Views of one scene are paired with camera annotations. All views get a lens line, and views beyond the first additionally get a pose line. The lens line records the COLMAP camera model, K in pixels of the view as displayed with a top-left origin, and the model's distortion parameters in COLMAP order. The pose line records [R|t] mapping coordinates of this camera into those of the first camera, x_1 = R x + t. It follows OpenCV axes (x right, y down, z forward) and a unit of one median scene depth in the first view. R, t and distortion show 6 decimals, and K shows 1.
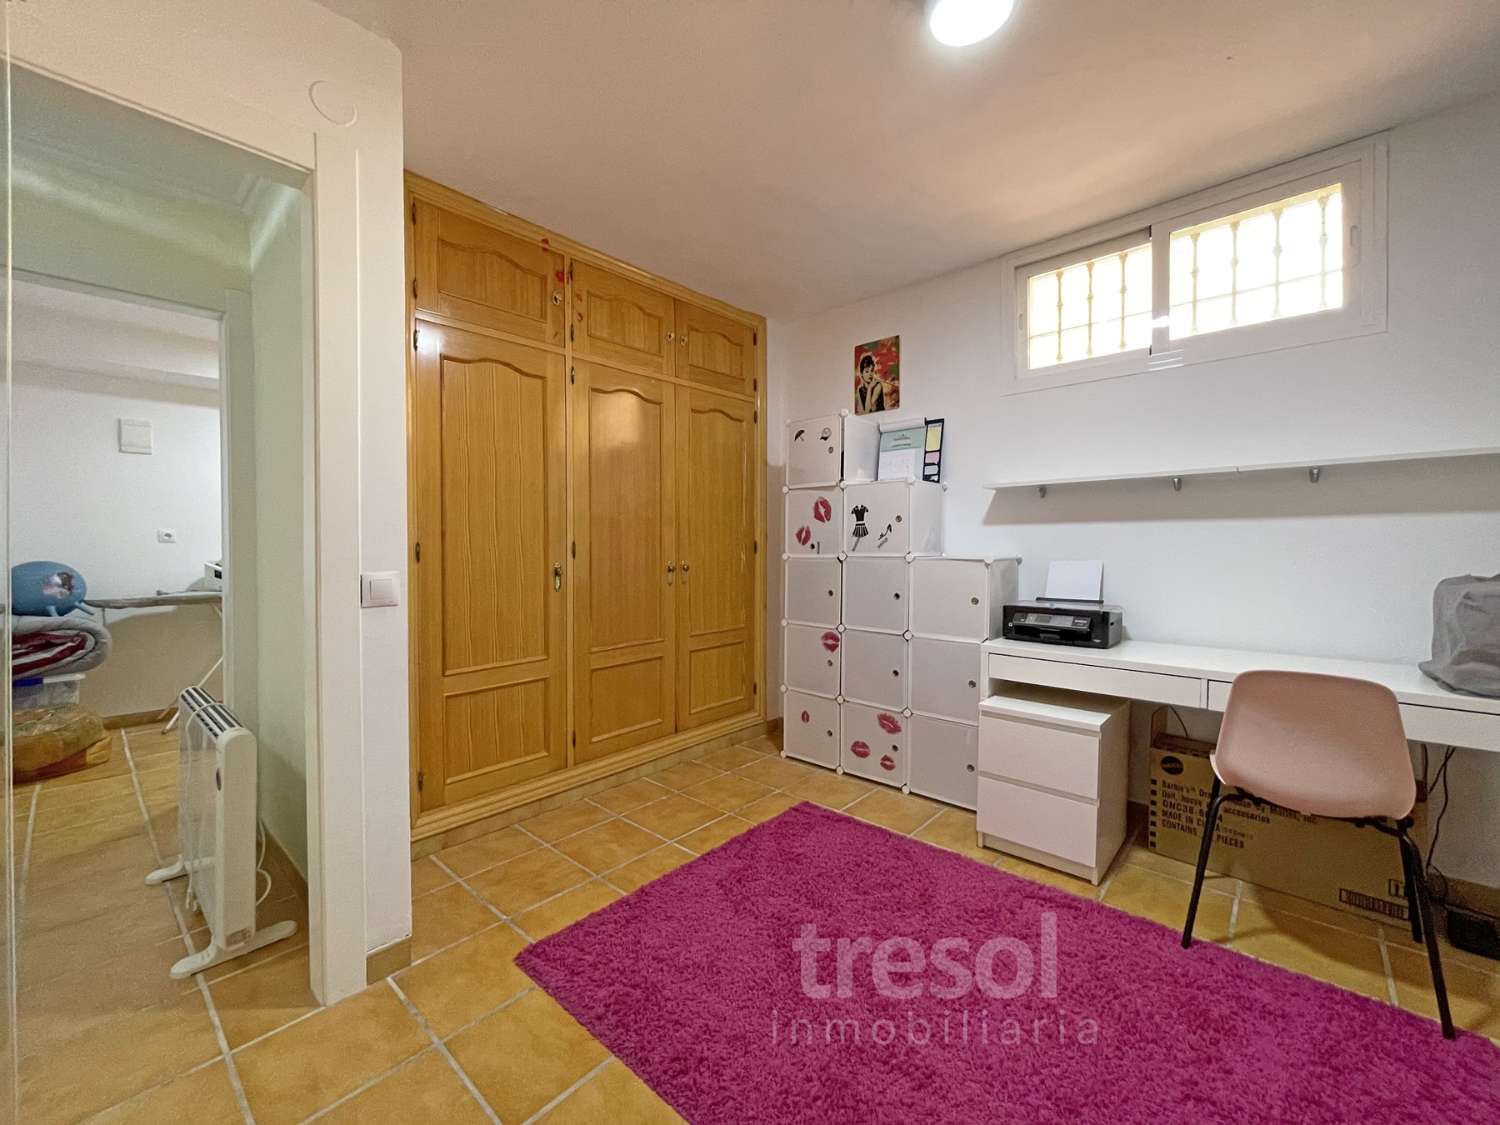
lens RADIAL K [[610.5, 0, 743.3], [0, 610.5, 546.7], [0, 0, 1]] dist [0.004787, -0.000147]
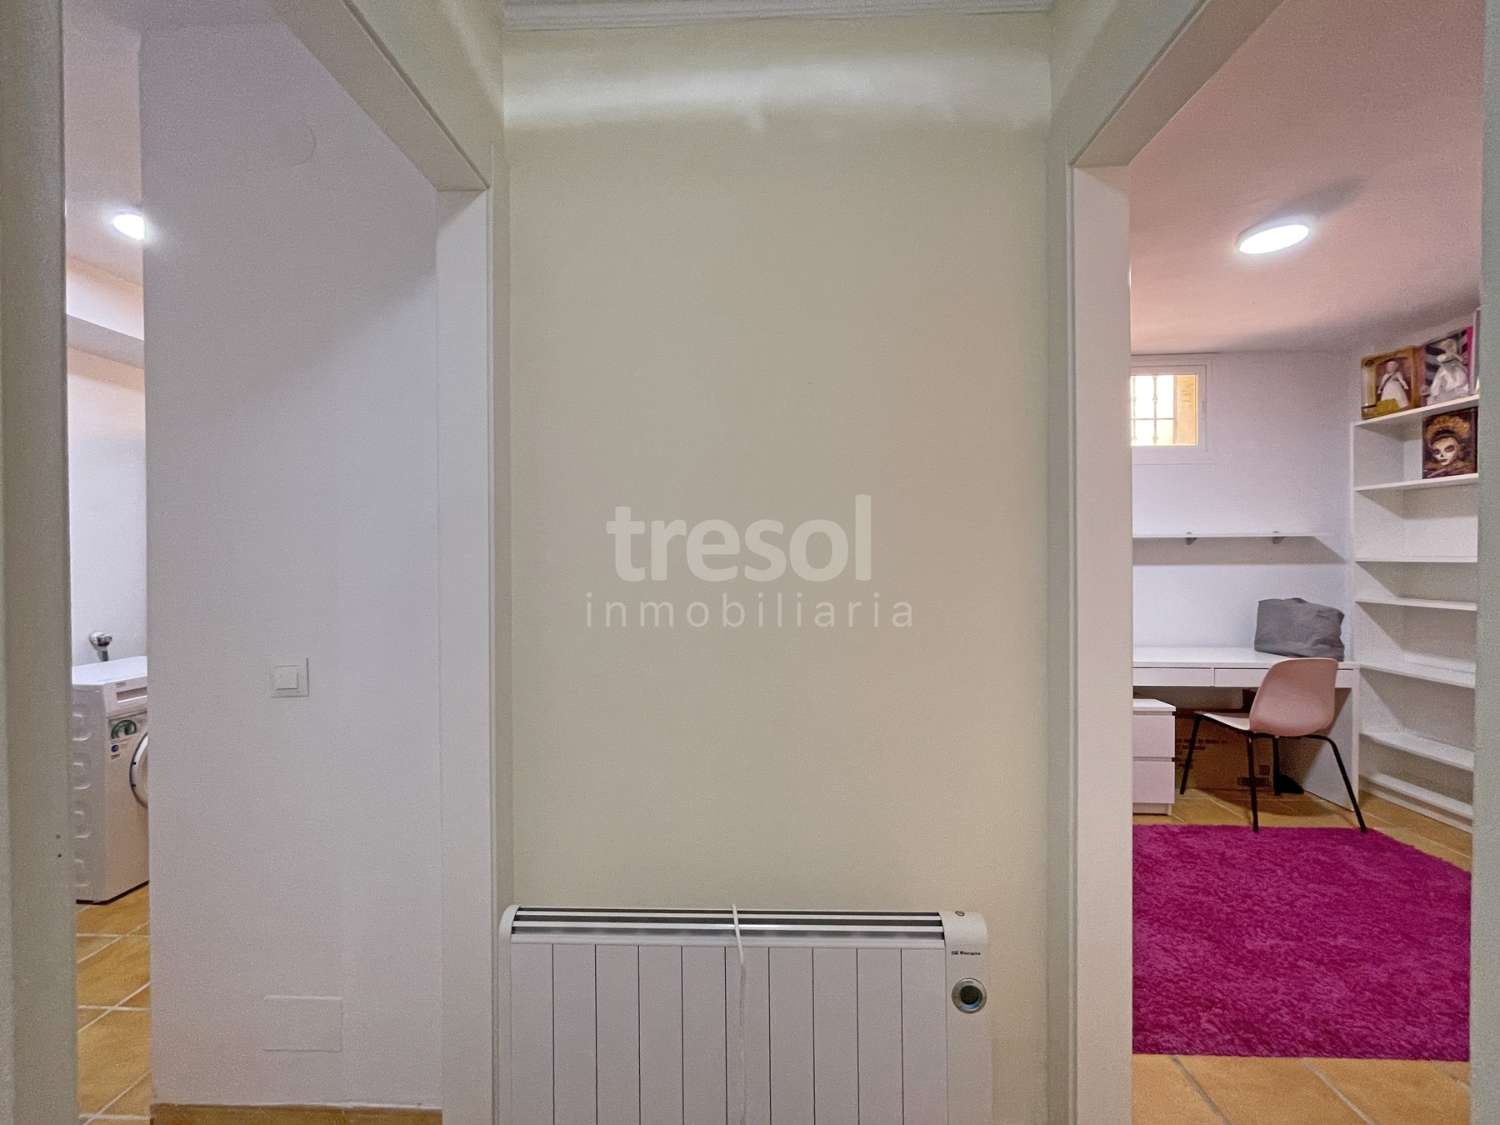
lens RADIAL K [[610.5, 0, 743.0], [0, 610.5, 563.3], [0, 0, 1]] dist [0.004787, -0.000147]
pose [[0.760323, -0.000906, 0.649545, -0.798064], [0.000024, 0.999999, 0.001366, -0.041879], [-0.649545, -0.001023, 0.760322, 0.368887]]
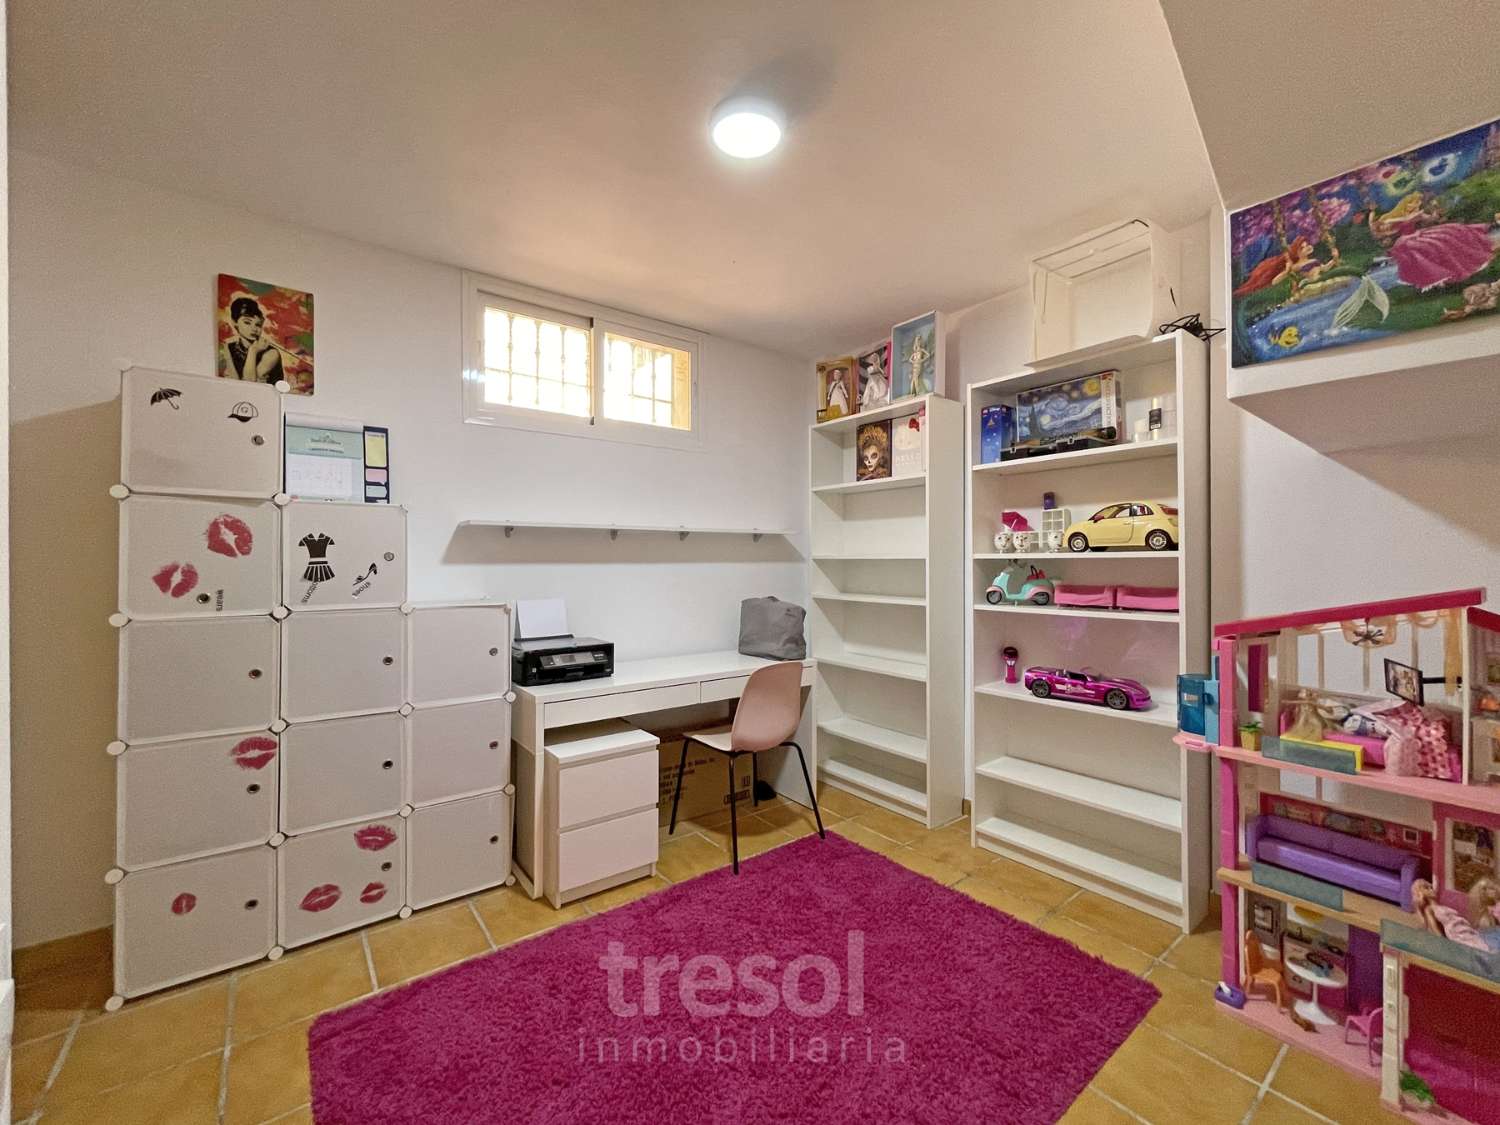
lens RADIAL K [[610.5, 0, 736.0], [0, 610.5, 556.8], [0, 0, 1]] dist [0.004787, -0.000147]
pose [[0.185995, 0.010921, 0.982490, -0.384710], [-0.000082, 0.999938, -0.011100, -0.035331], [-0.982551, 0.001984, 0.185984, 0.421886]]
